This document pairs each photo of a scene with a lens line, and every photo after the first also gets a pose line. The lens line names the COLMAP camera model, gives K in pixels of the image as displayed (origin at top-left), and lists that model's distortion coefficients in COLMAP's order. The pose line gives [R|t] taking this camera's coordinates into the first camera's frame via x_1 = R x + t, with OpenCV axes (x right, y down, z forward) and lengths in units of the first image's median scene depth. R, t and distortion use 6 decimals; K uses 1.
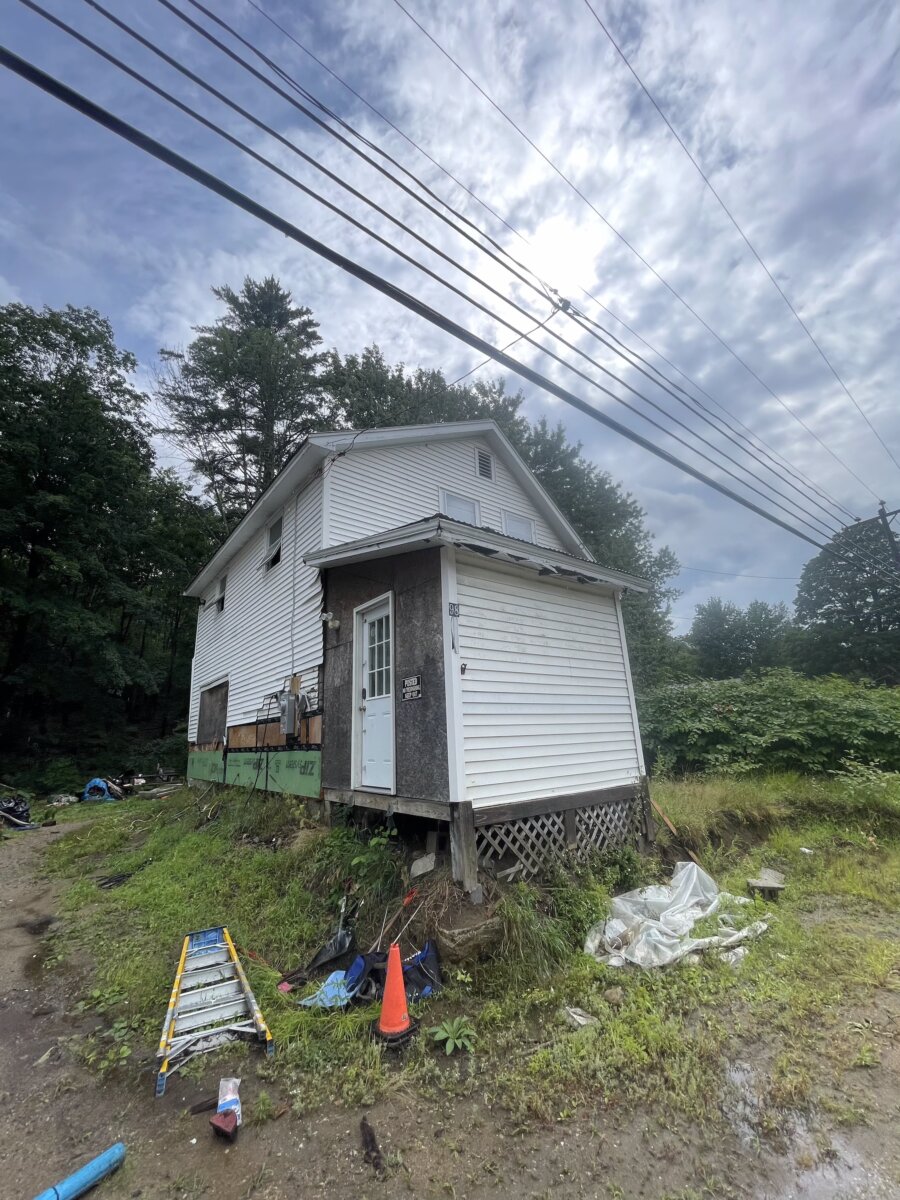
lens RADIAL K [[486.5, 0, 453.0], [0, 486.5, 606.2], [0, 0, 1]] dist [-0.000805, -0.000293]
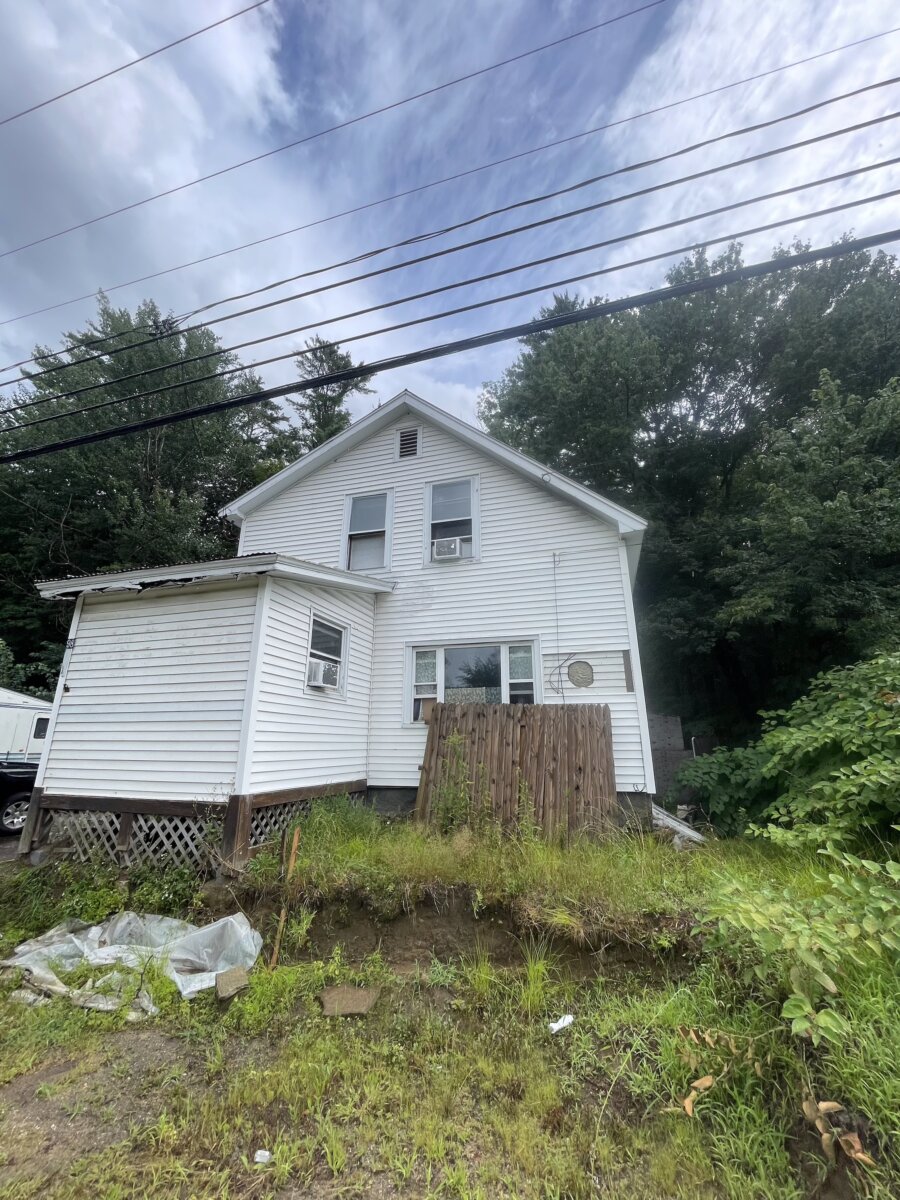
lens RADIAL K [[486.5, 0, 453.9], [0, 486.5, 593.1], [0, 0, 1]] dist [-0.000805, -0.000293]
pose [[0.561840, -0.184259, -0.806464, 1.502038], [0.200633, 0.976123, -0.083247, 0.172196], [0.802548, -0.115032, 0.585393, 0.957115]]
